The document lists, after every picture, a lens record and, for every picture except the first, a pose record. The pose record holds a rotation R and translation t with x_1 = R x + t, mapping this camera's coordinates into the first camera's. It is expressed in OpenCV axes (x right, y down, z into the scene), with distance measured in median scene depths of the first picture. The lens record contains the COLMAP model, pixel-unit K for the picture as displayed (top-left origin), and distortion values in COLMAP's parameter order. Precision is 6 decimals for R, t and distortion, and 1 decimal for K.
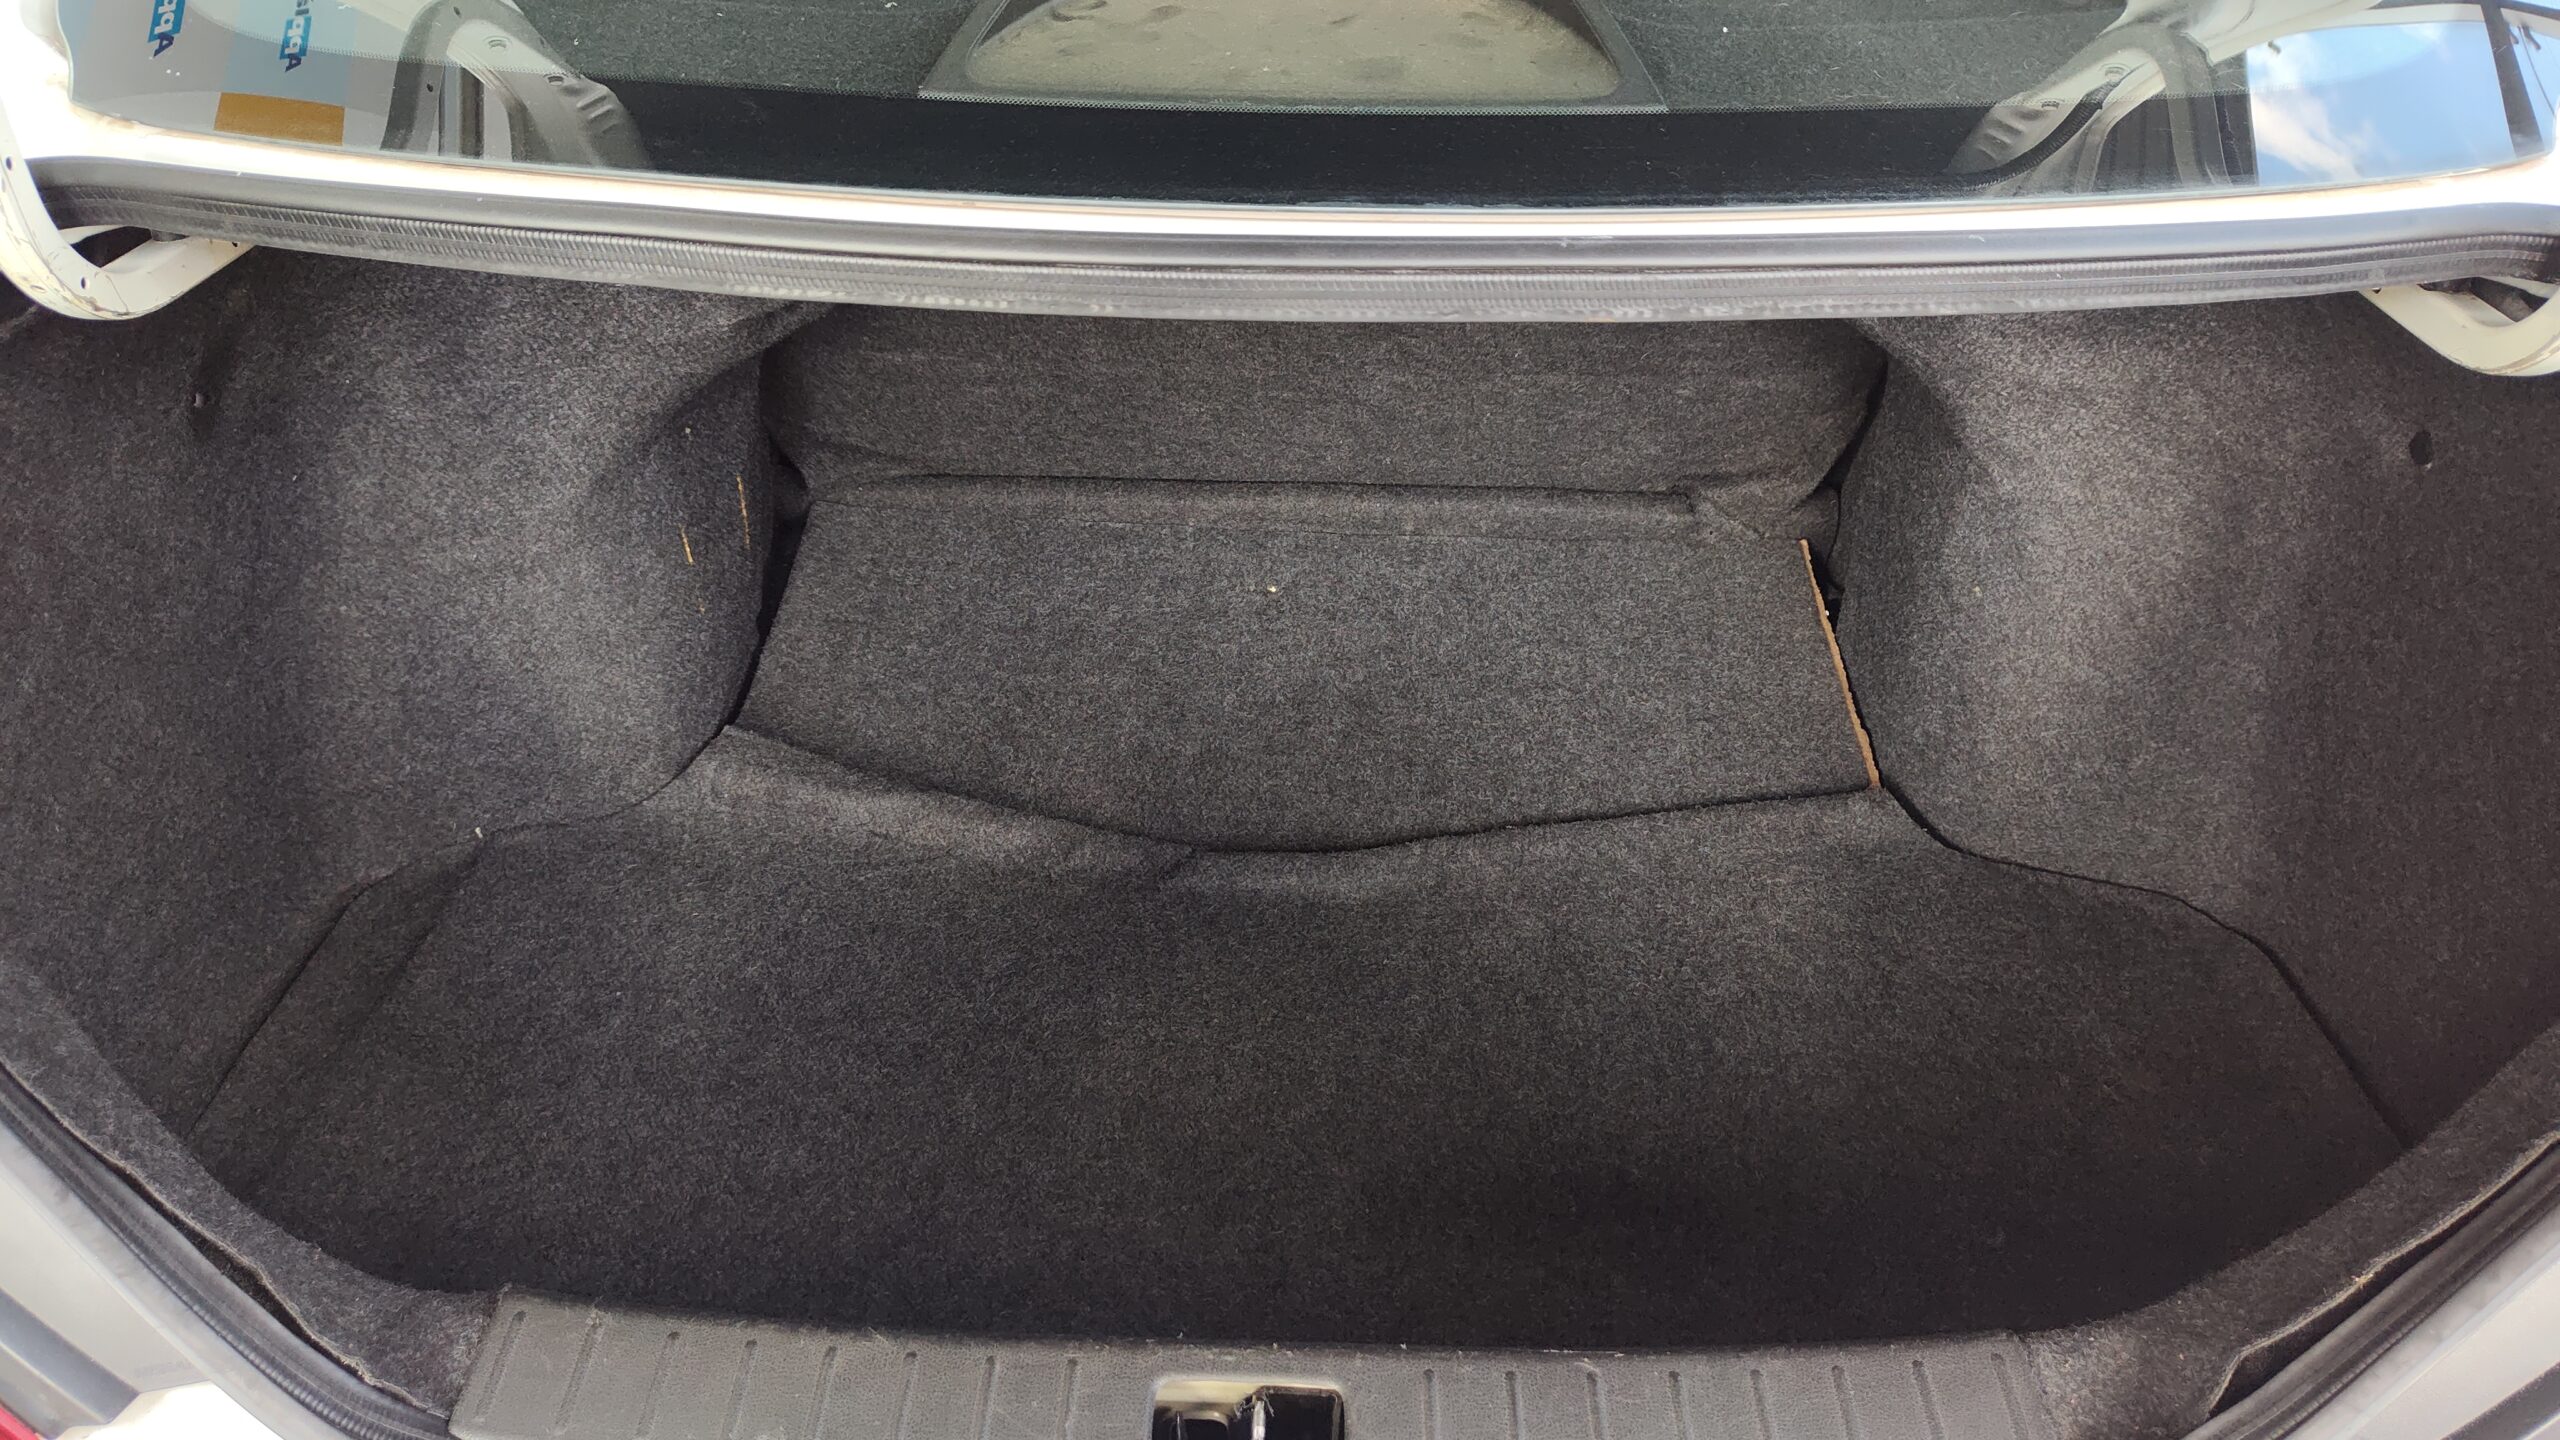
lens RADIAL K [[1783.0, 0, 1267.0], [0, 1783.0, 740.0], [0, 0, 1]] dist [0.030709, -0.033422]
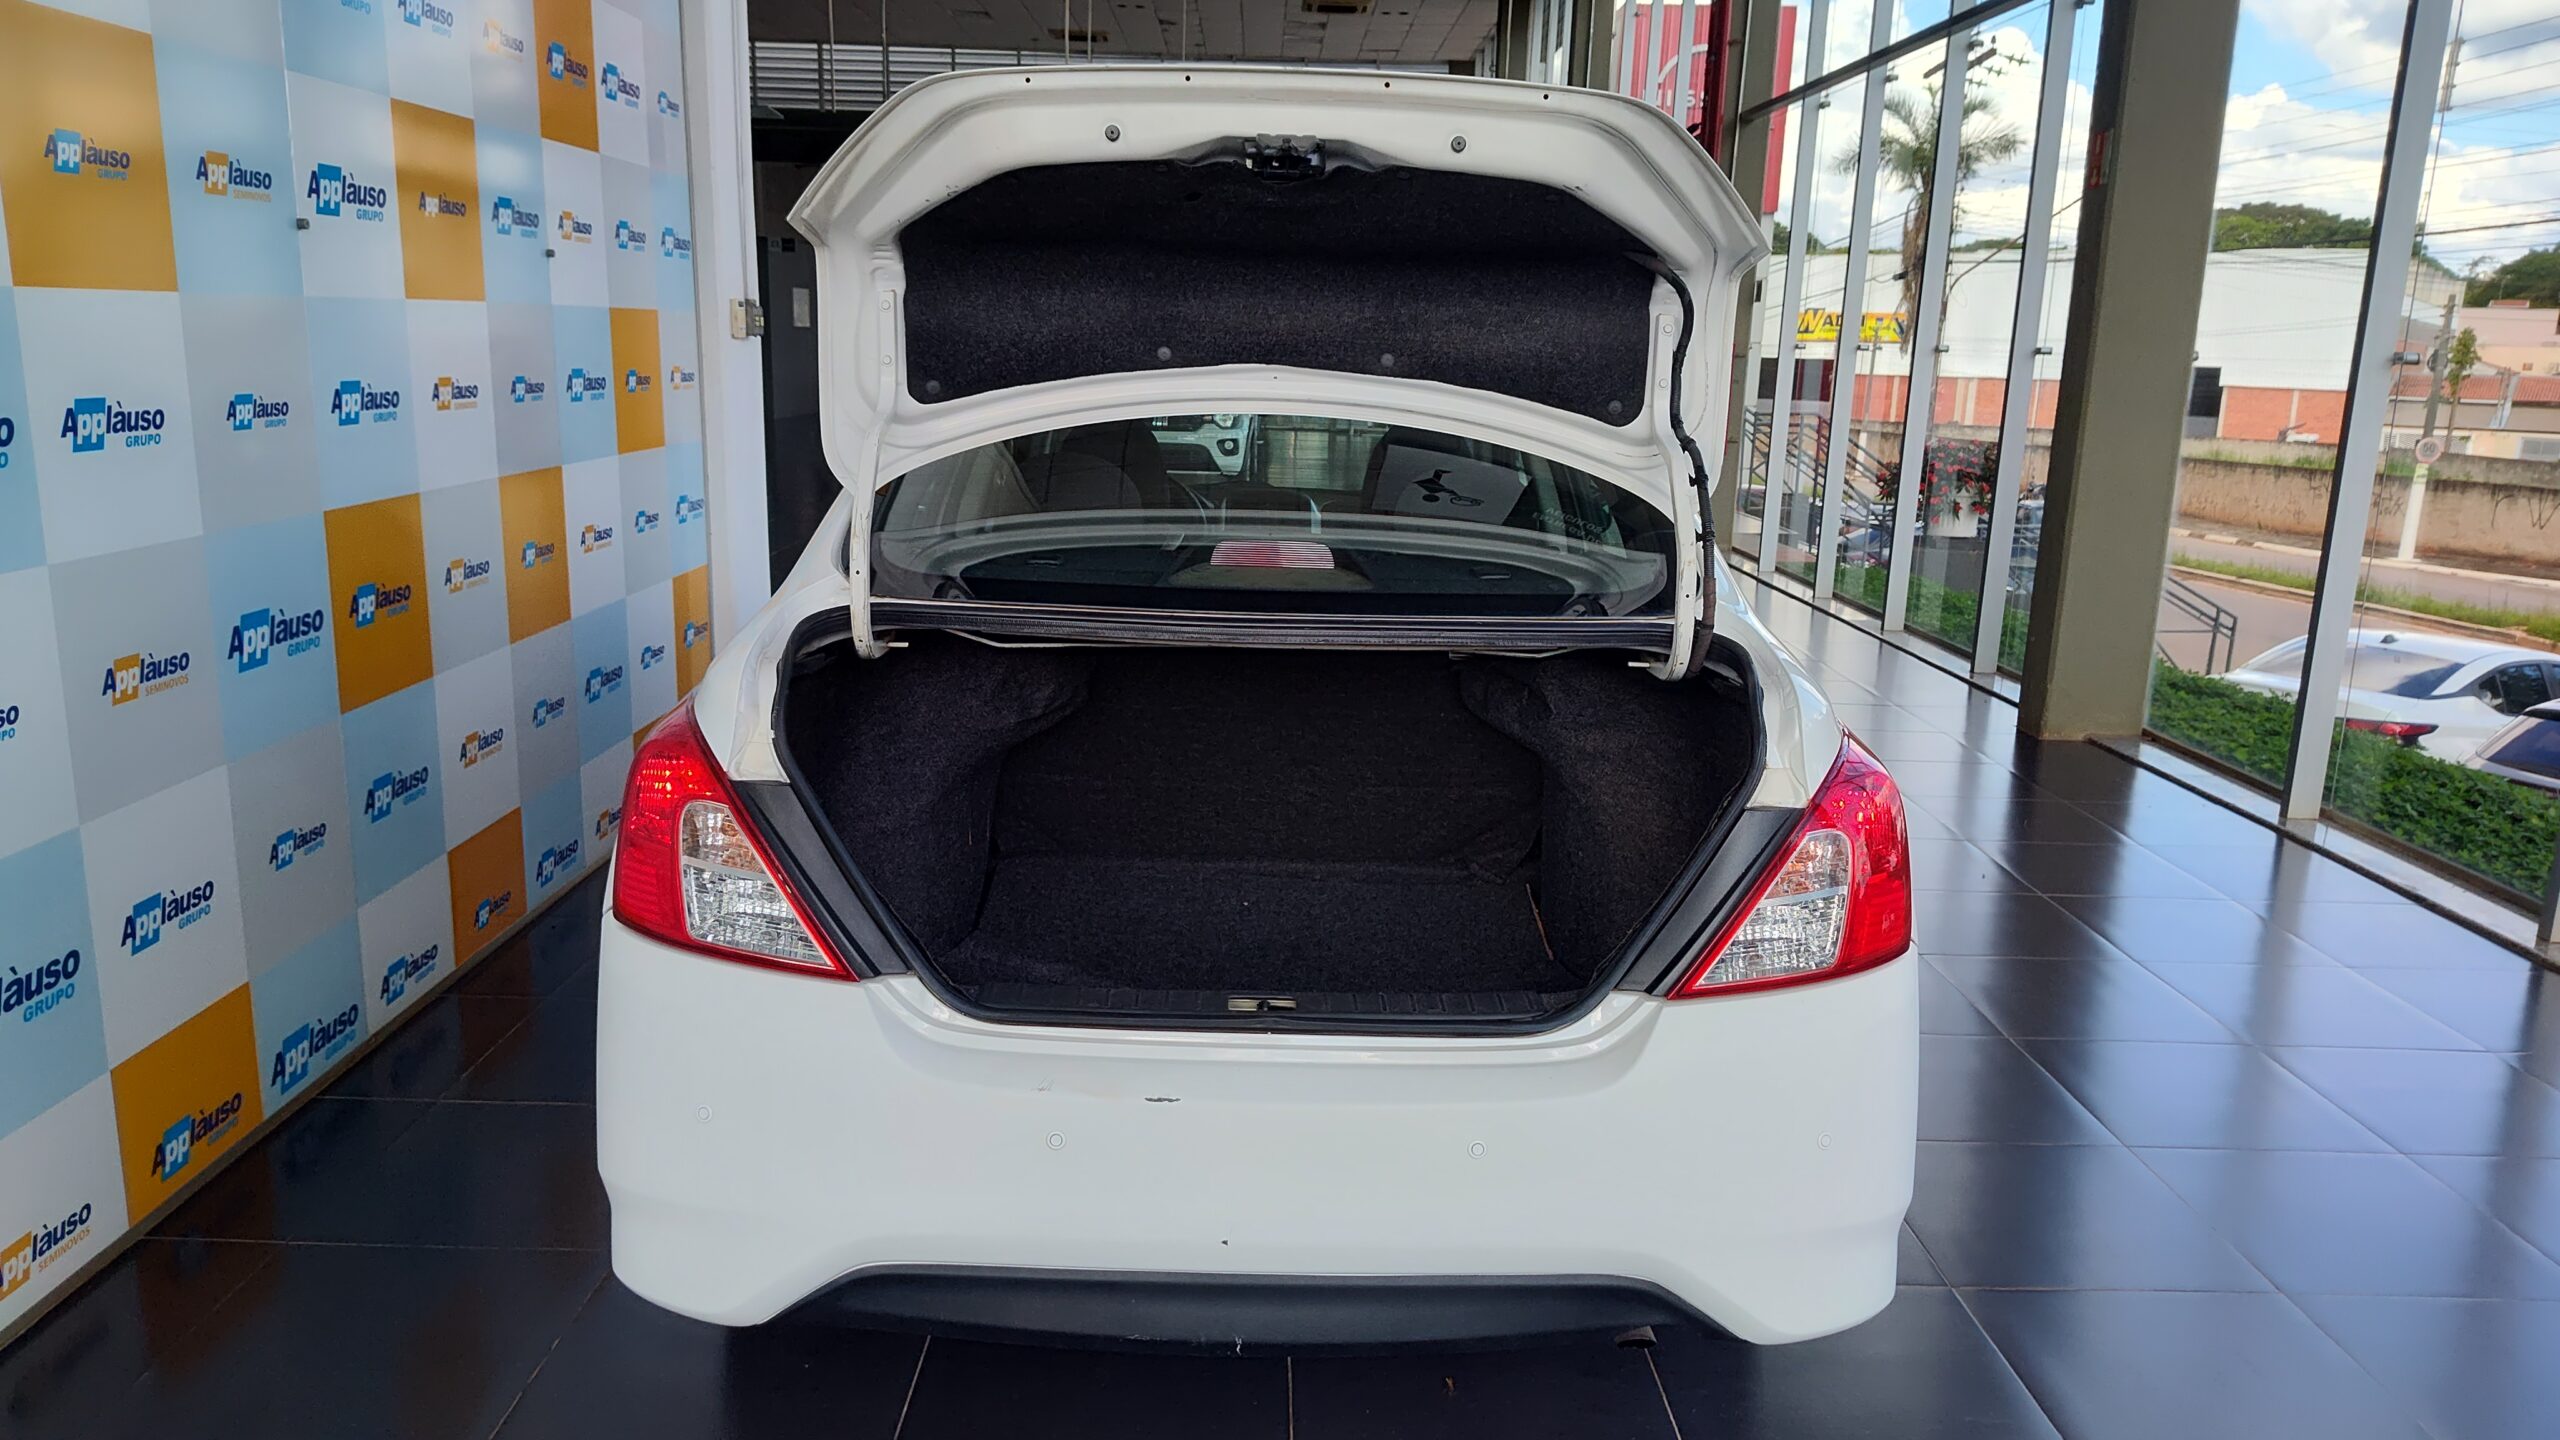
lens RADIAL K [[1783.0, 0, 1281.4], [0, 1783.0, 733.0], [0, 0, 1]] dist [0.030709, -0.033422]
pose [[0.998805, 0.008587, 0.048114, -0.051229], [0.011512, 0.915409, -0.402360, 0.506067], [-0.047499, 0.402433, 0.914216, -0.787010]]
